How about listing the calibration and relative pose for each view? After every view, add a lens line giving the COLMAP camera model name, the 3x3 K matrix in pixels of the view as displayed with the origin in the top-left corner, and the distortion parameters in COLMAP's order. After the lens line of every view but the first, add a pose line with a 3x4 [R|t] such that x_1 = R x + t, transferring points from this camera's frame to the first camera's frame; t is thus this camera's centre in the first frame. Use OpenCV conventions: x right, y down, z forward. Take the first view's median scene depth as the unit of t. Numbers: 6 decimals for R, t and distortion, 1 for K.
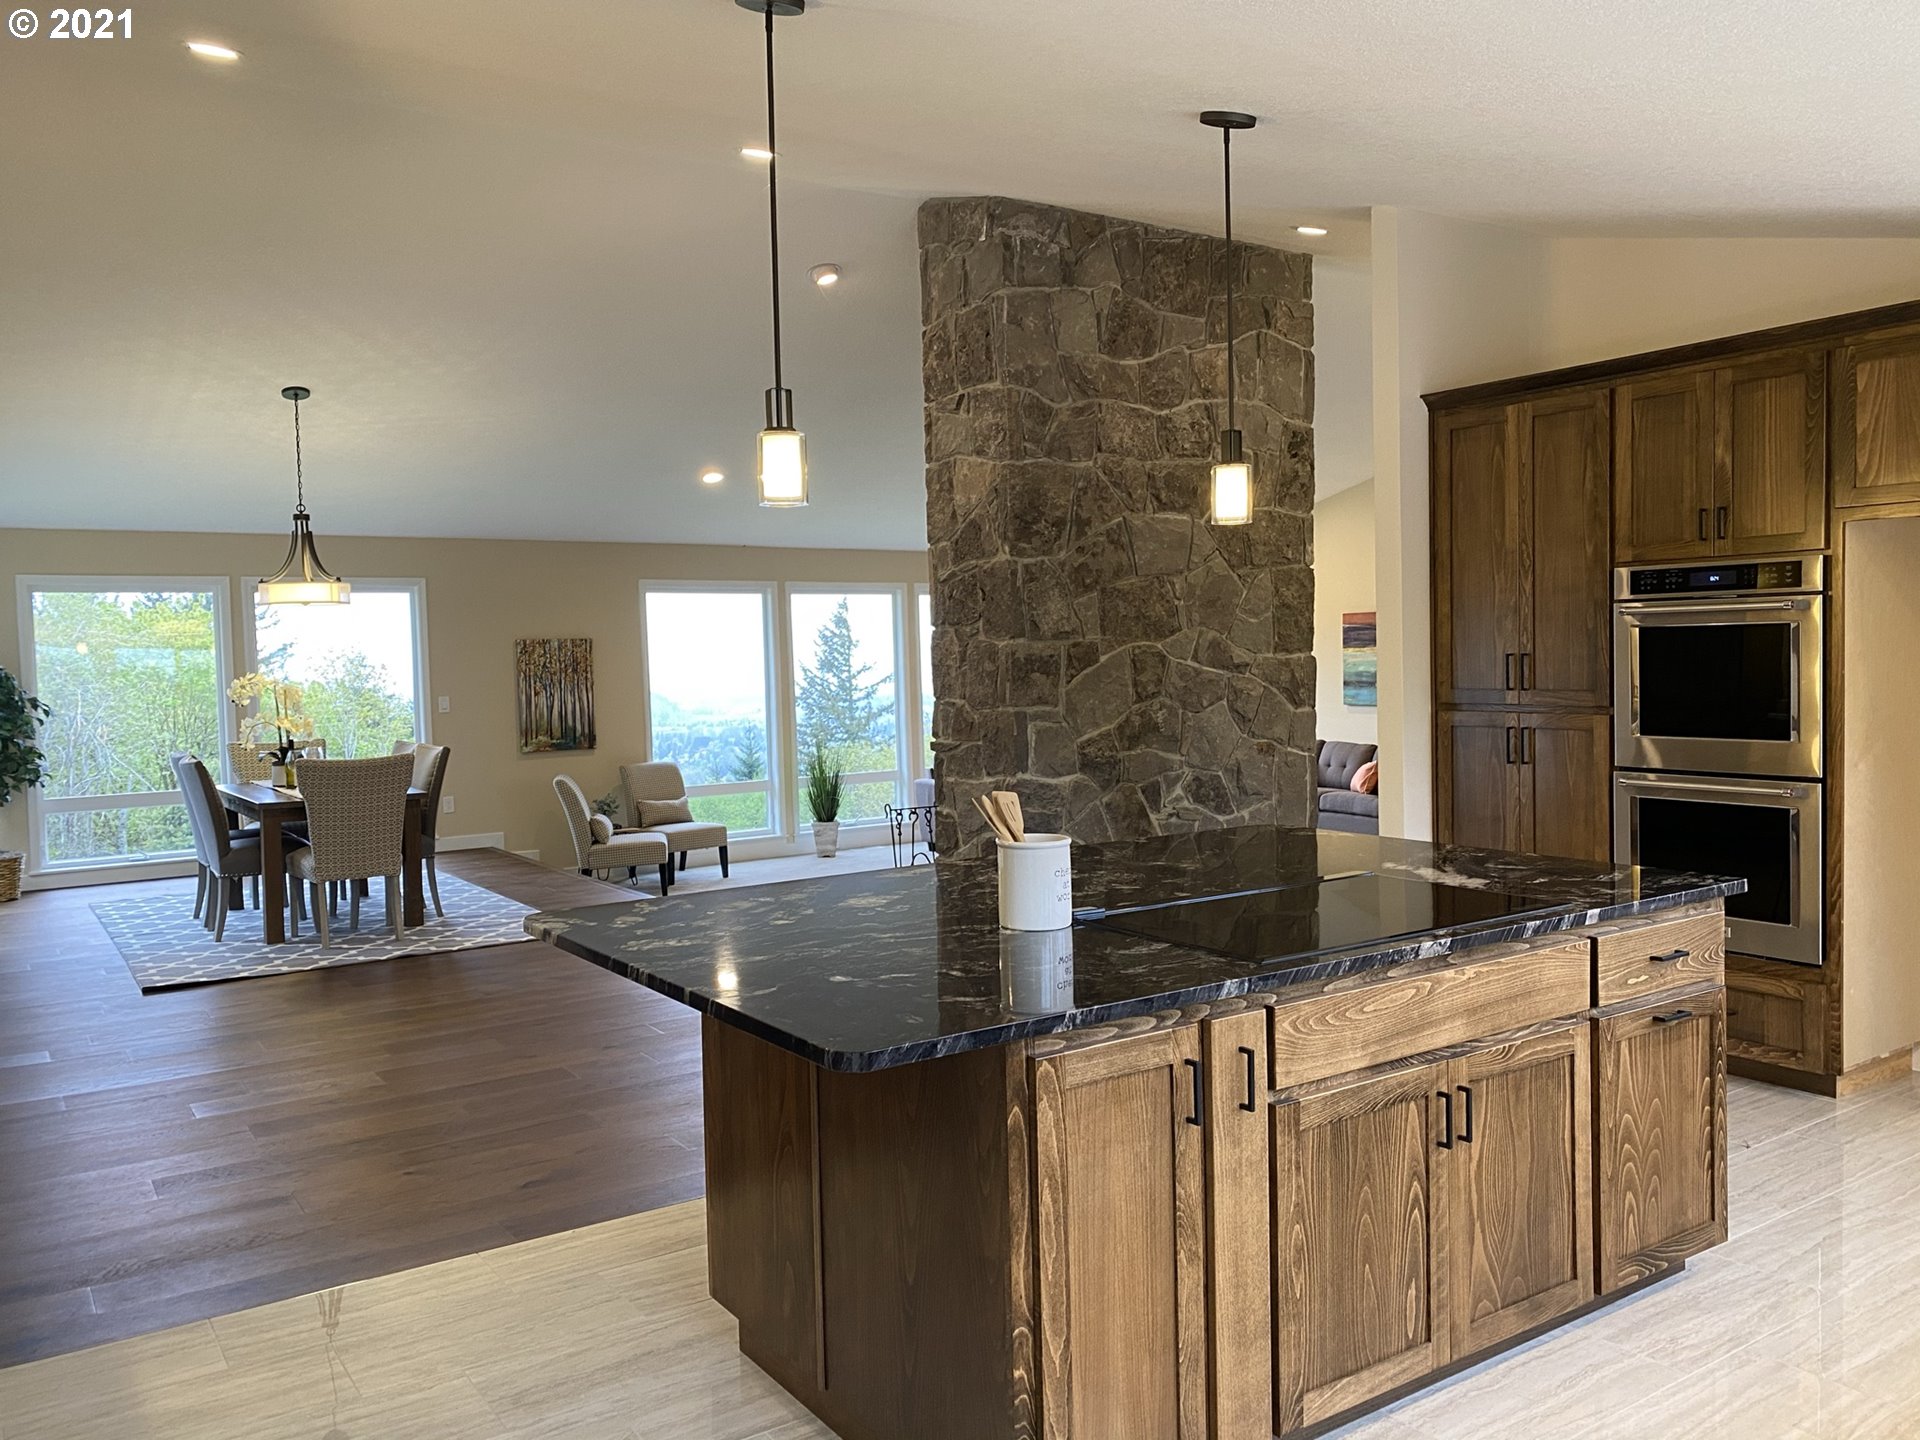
lens RADIAL K [[1460.7, 0, 959.0], [0, 1460.7, 728.5], [0, 0, 1]] dist [0.023747, -0.025313]
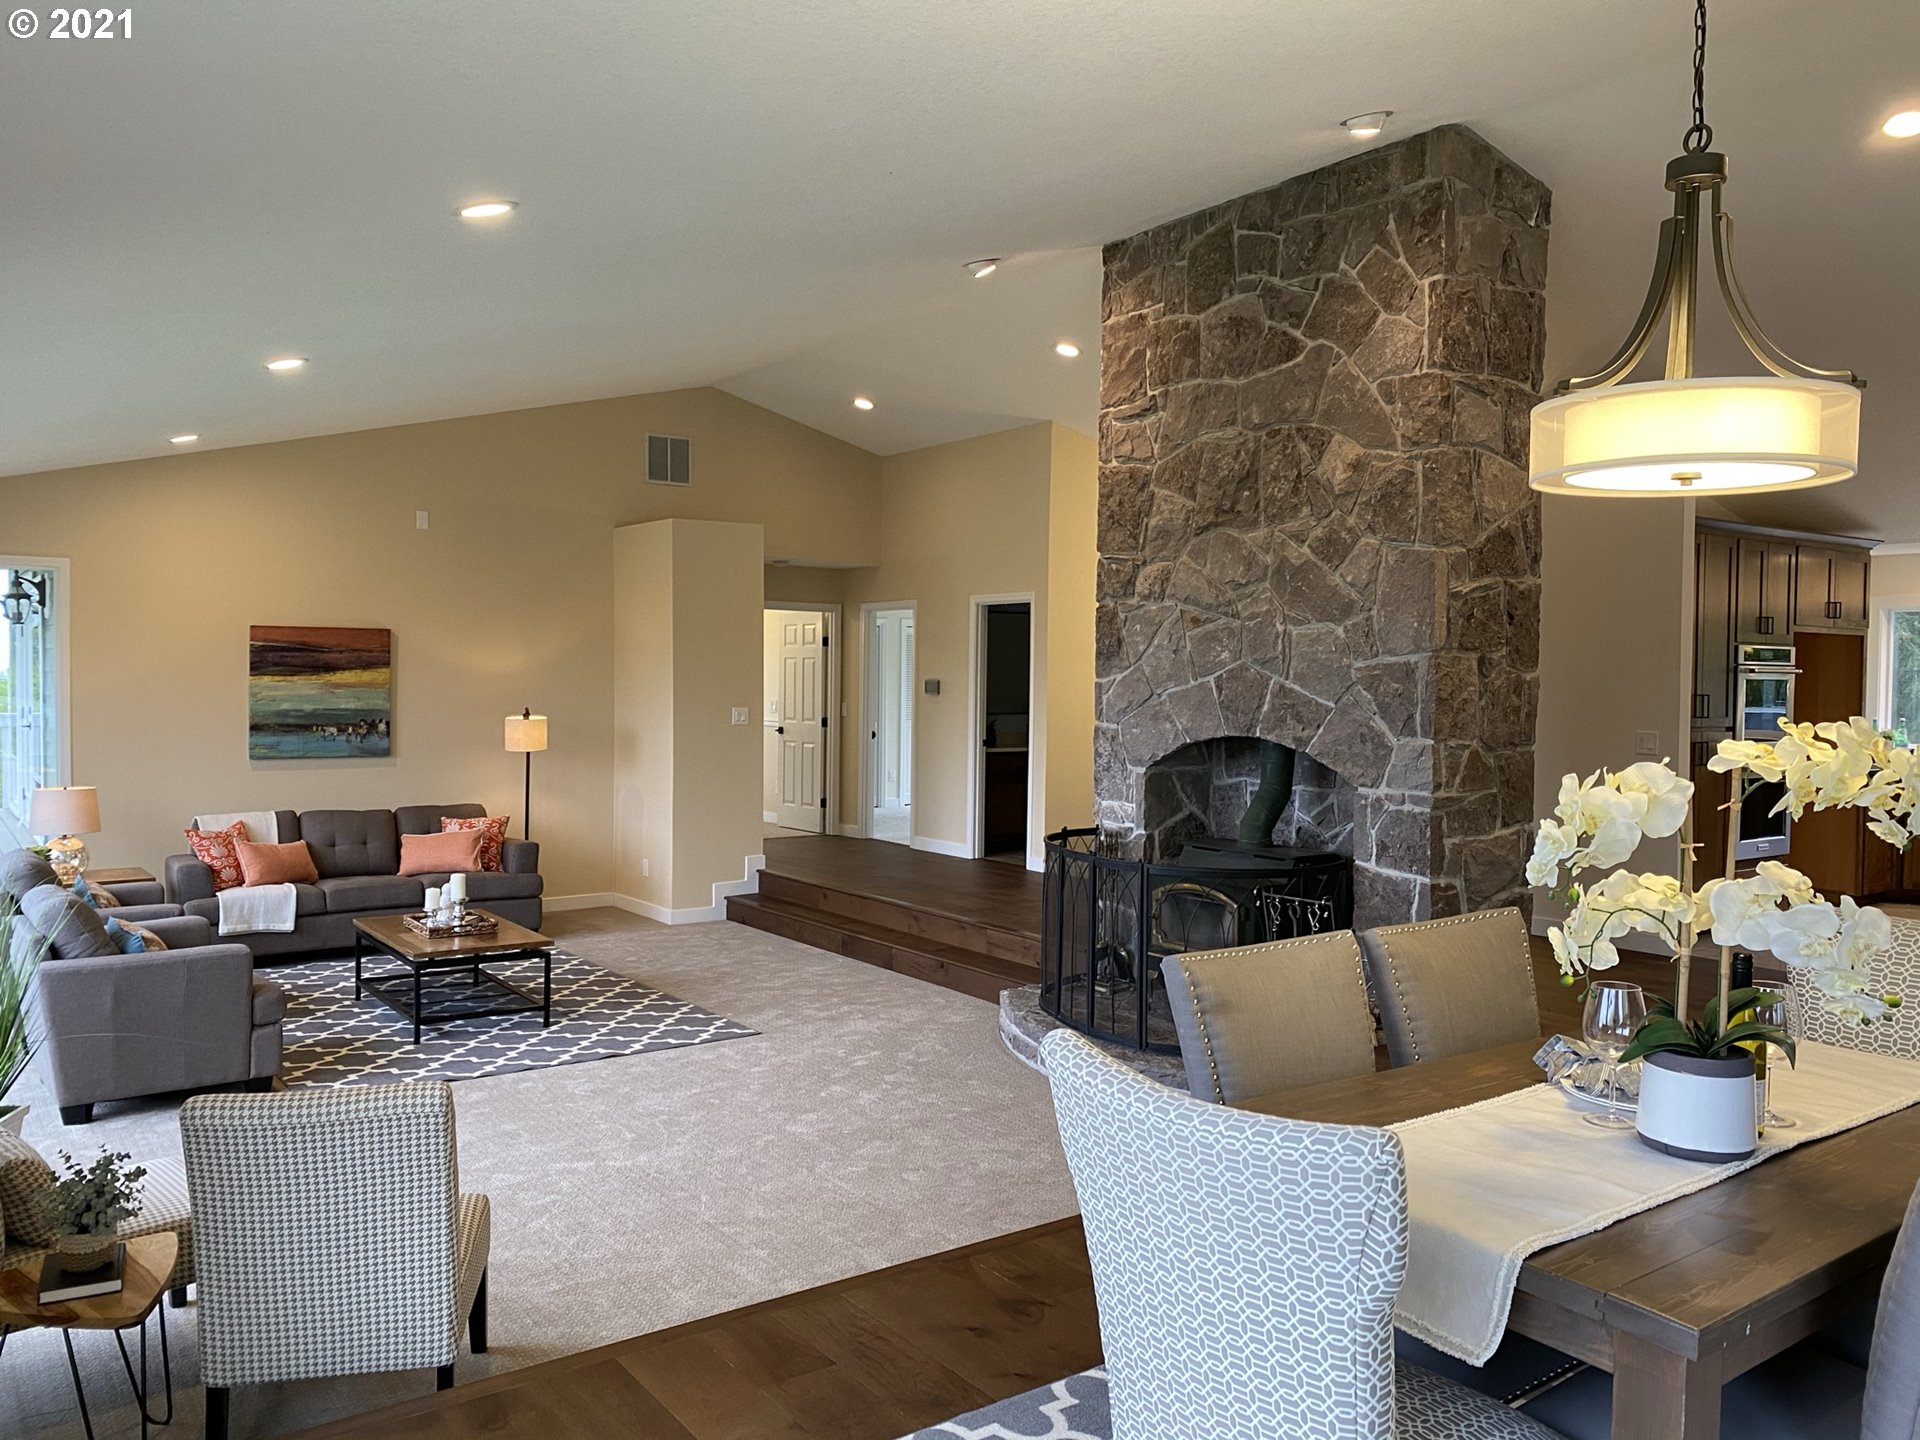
lens RADIAL K [[1460.7, 0, 969.6], [0, 1460.7, 719.1], [0, 0, 1]] dist [0.023747, -0.025313]
pose [[-0.031218, -0.010303, 0.999460, -0.494680], [0.042961, 0.999009, 0.011640, -0.032614], [-0.998589, 0.043302, -0.030744, 0.789174]]
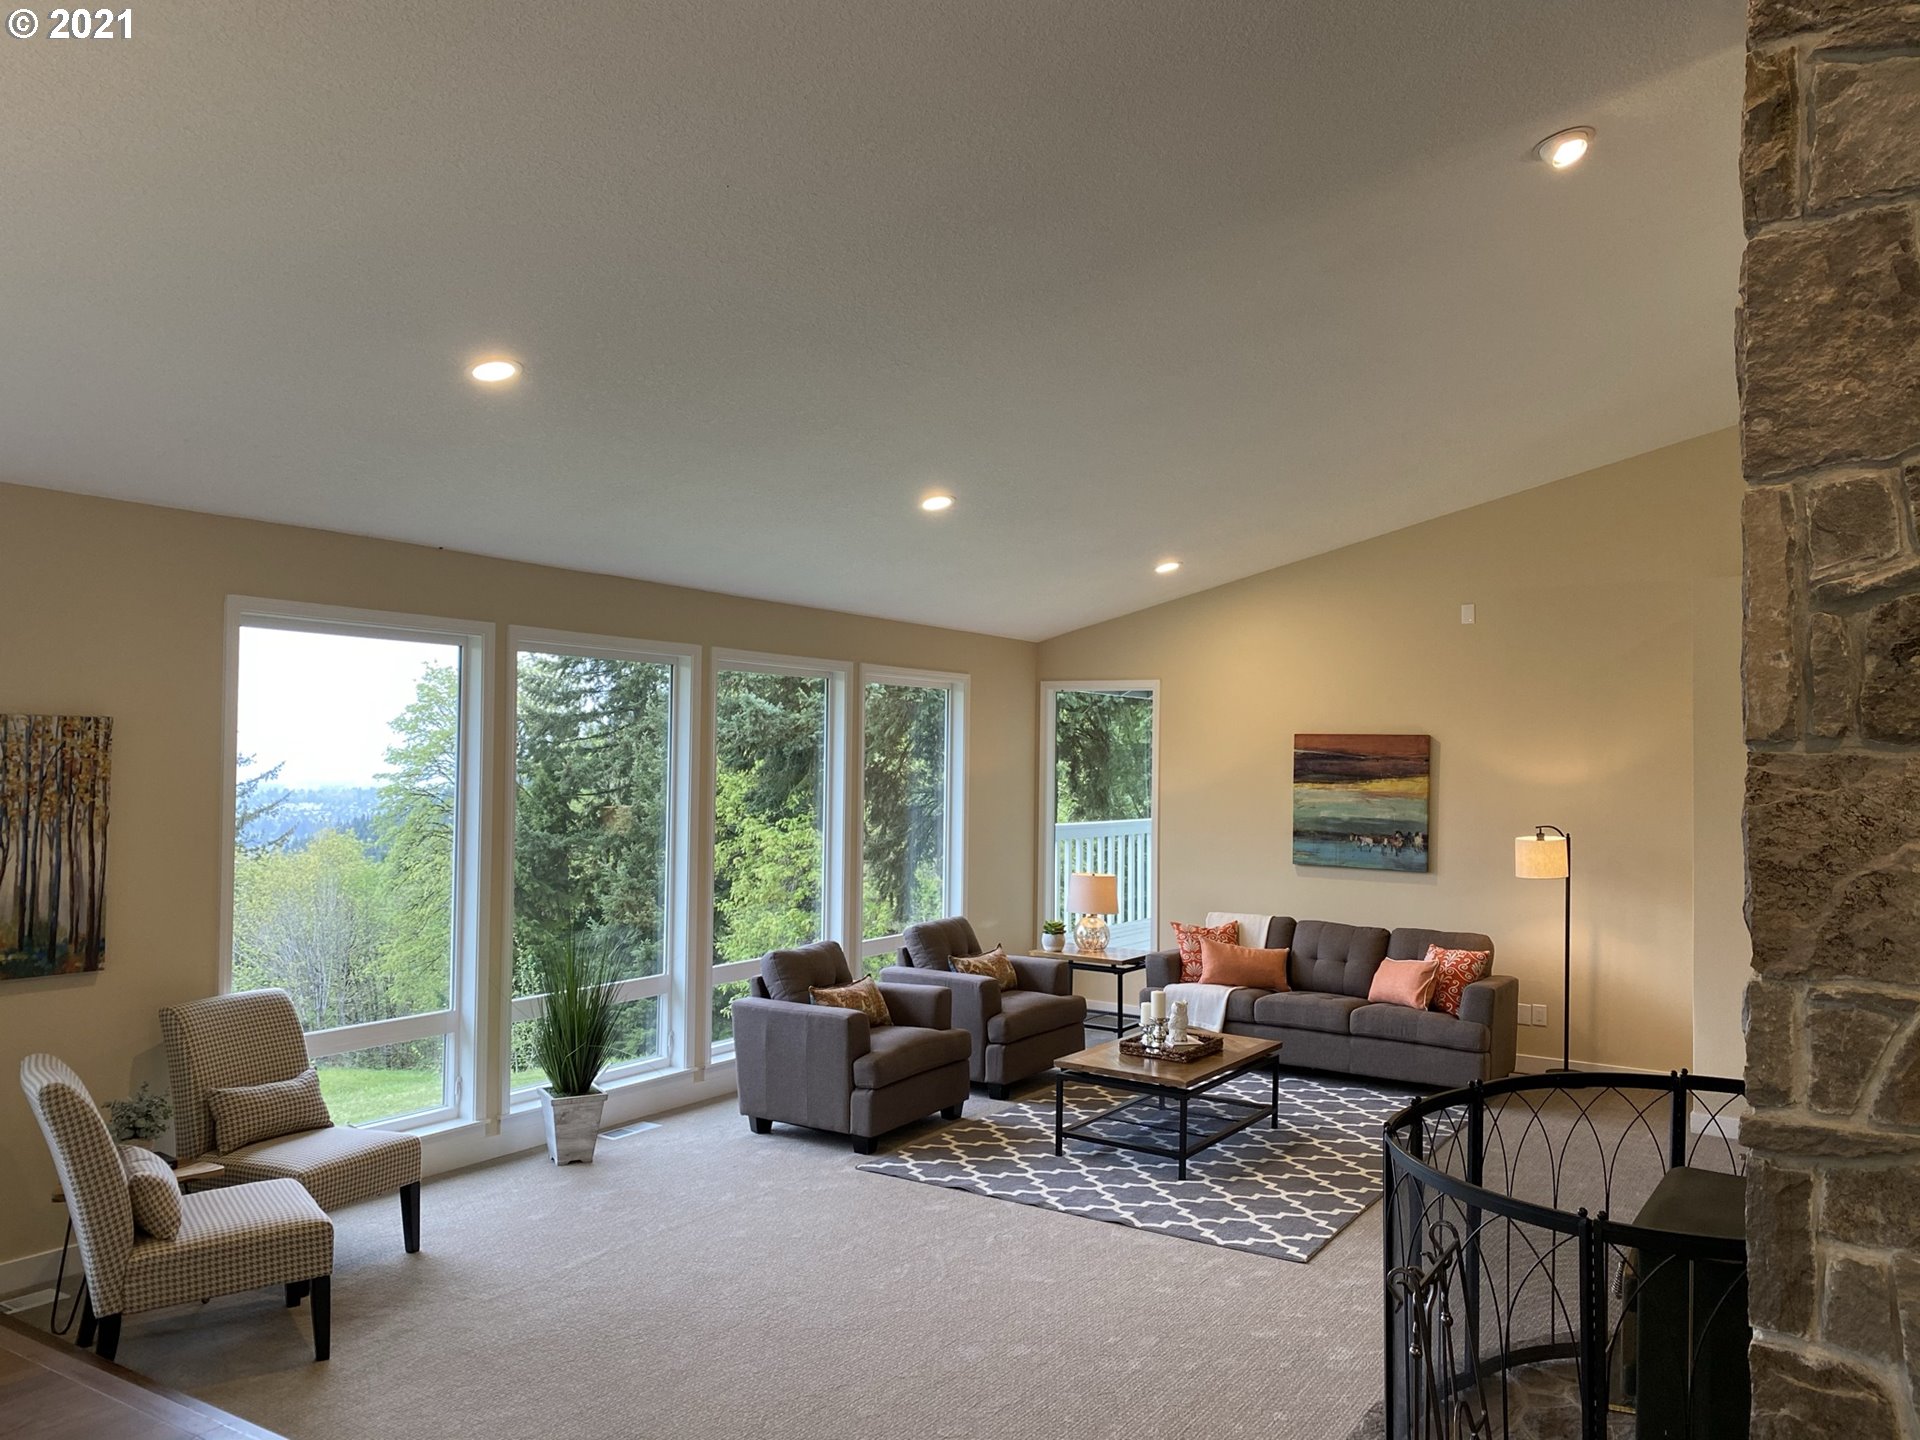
lens RADIAL K [[1460.7, 0, 950.5], [0, 1460.7, 707.2], [0, 0, 1]] dist [0.023747, -0.025313]
pose [[0.921206, 0.051376, 0.385669, -0.183775], [-0.017539, 0.995719, -0.090749, -0.028338], [-0.388681, 0.076834, 0.918163, 0.481237]]
